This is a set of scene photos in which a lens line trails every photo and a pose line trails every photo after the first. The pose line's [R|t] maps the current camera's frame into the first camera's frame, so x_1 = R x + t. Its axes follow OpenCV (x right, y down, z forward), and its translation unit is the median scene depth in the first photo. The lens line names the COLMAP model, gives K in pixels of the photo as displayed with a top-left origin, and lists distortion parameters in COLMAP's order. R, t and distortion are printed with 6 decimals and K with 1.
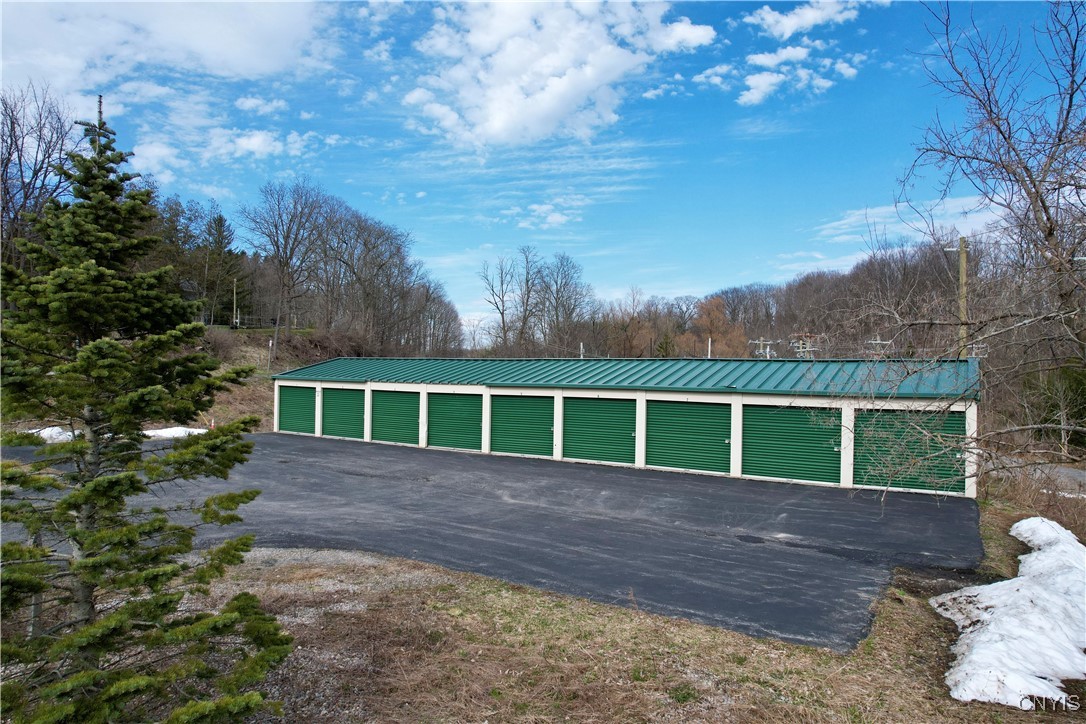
lens RADIAL K [[678.3, 0, 536.4], [0, 678.3, 387.9], [0, 0, 1]] dist [-0.069575, 0.064820]
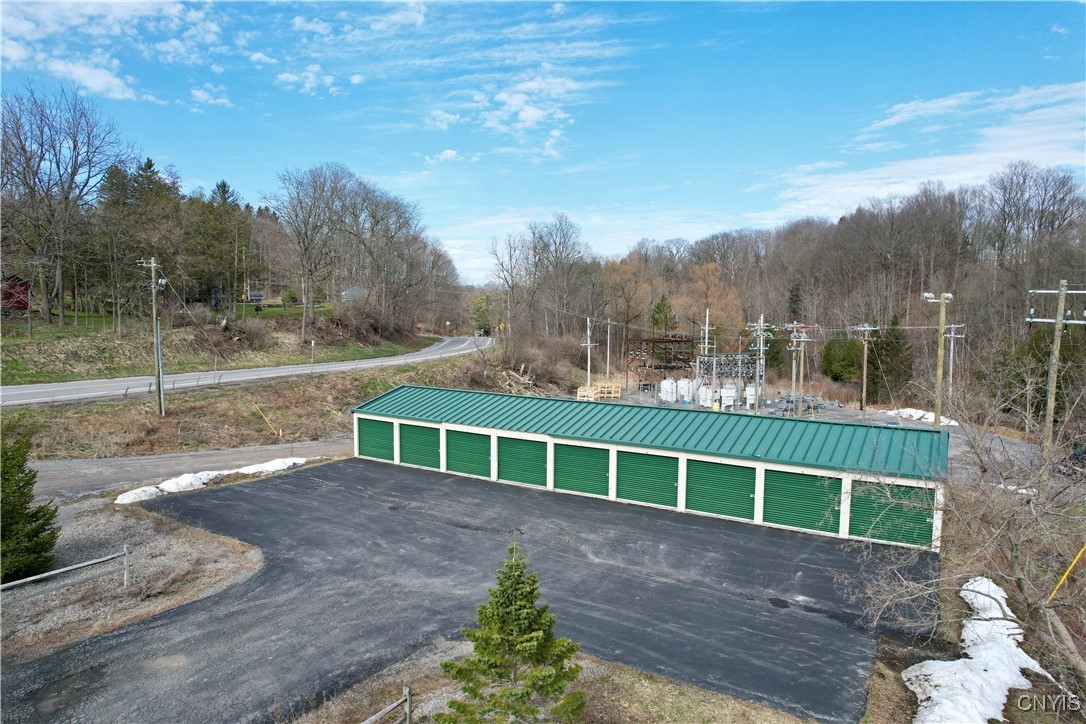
lens RADIAL K [[678.3, 0, 536.4], [0, 678.3, 387.9], [0, 0, 1]] dist [-0.069575, 0.064820]
pose [[0.999681, -0.013268, 0.021498, -0.030509], [0.010992, 0.994648, 0.102731, -0.052558], [-0.022746, -0.102461, 0.994477, -0.048907]]
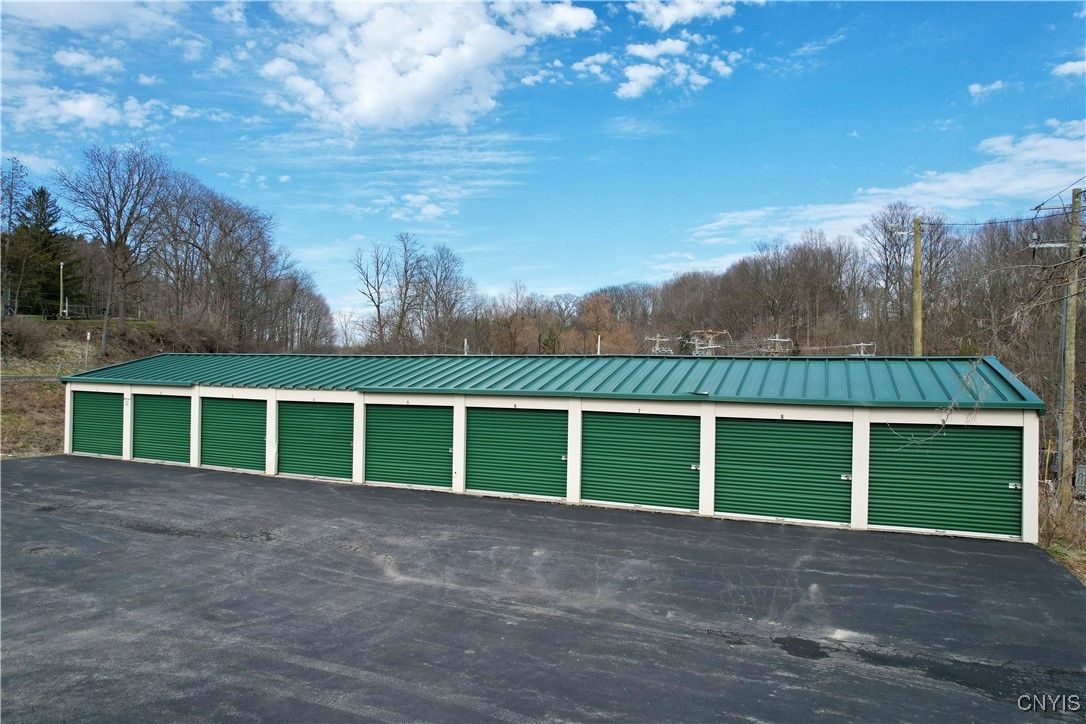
lens RADIAL K [[678.7, 0, 525.5], [0, 678.7, 419.9], [0, 0, 1]] dist [-0.063872, 0.064873]
pose [[0.986245, -0.014852, 0.164618, -0.003823], [0.006268, 0.998599, 0.052542, -0.002324], [-0.165168, -0.050788, 0.984957, 0.061988]]
